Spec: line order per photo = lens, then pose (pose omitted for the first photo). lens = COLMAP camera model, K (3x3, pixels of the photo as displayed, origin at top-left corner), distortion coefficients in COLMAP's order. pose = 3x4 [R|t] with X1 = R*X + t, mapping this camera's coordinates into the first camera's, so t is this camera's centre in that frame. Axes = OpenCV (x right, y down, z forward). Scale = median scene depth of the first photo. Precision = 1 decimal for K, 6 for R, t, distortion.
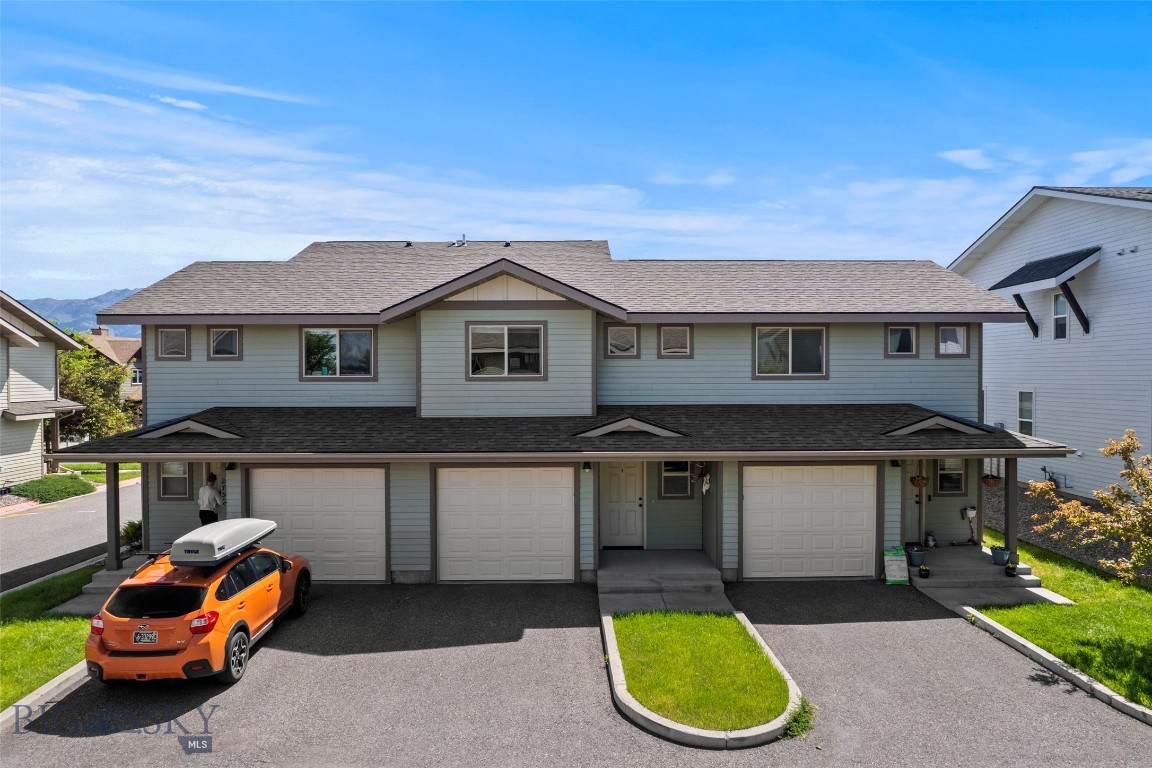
lens RADIAL K [[740.4, 0, 578.4], [0, 740.4, 388.3], [0, 0, 1]] dist [-0.090236, 0.075629]
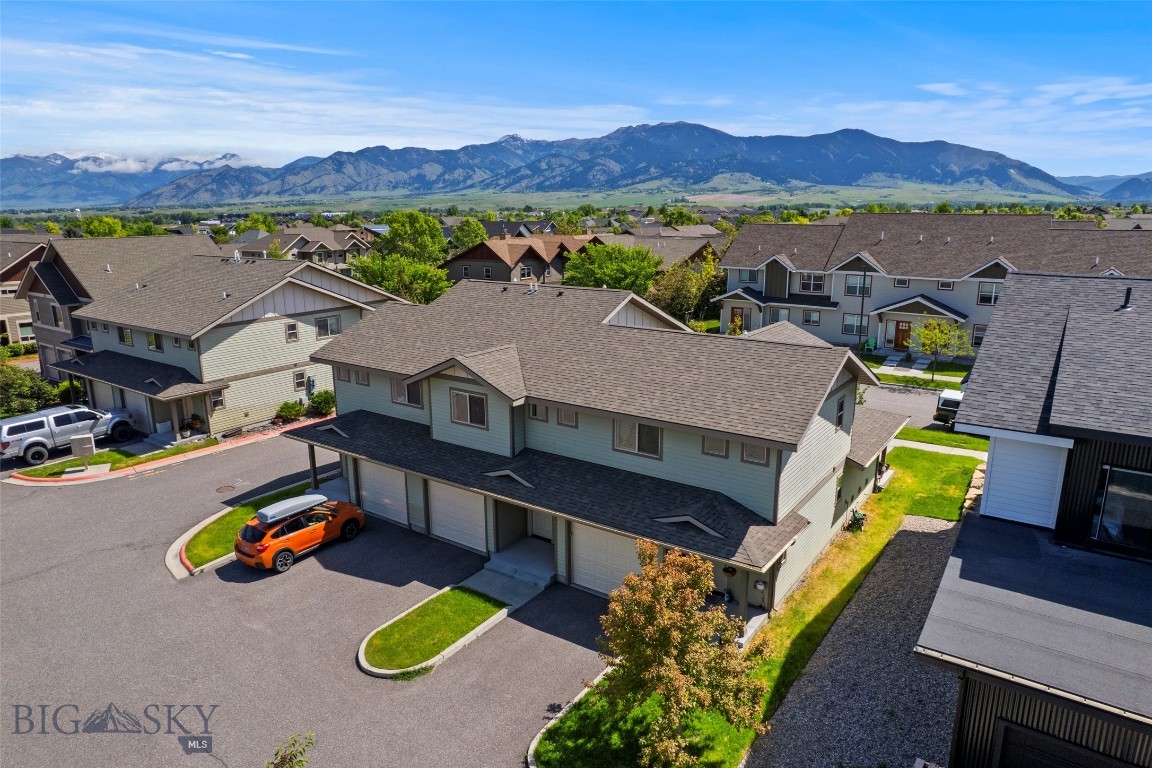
lens RADIAL K [[740.4, 0, 578.4], [0, 740.4, 388.3], [0, 0, 1]] dist [-0.090236, 0.075629]
pose [[0.809466, 0.141411, -0.569884, 1.073369], [-0.010301, 0.973836, 0.227017, -0.493157], [0.587077, -0.177892, 0.789744, -0.126210]]
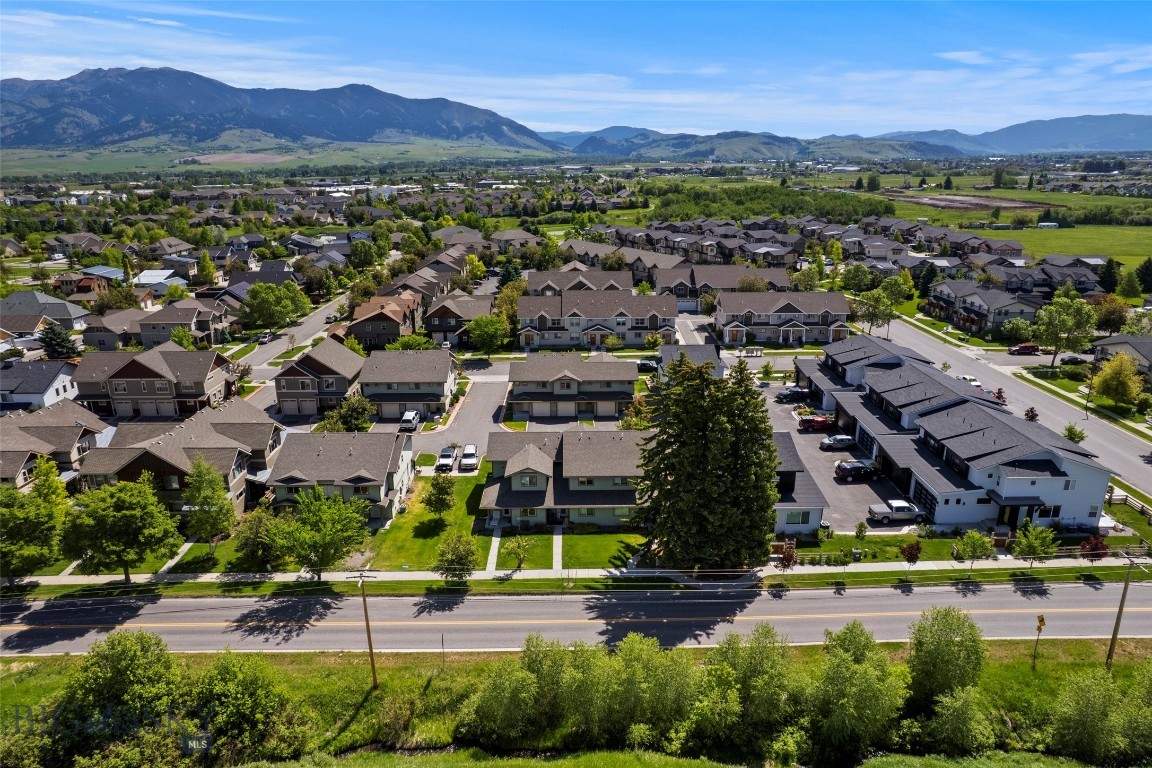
lens RADIAL K [[740.4, 0, 578.4], [0, 740.4, 388.3], [0, 0, 1]] dist [-0.090236, 0.075629]
pose [[0.999983, 0.001065, -0.005795, 0.075489], [0.000619, 0.959101, 0.283064, -2.257275], [0.005859, -0.283062, 0.959084, -6.494128]]
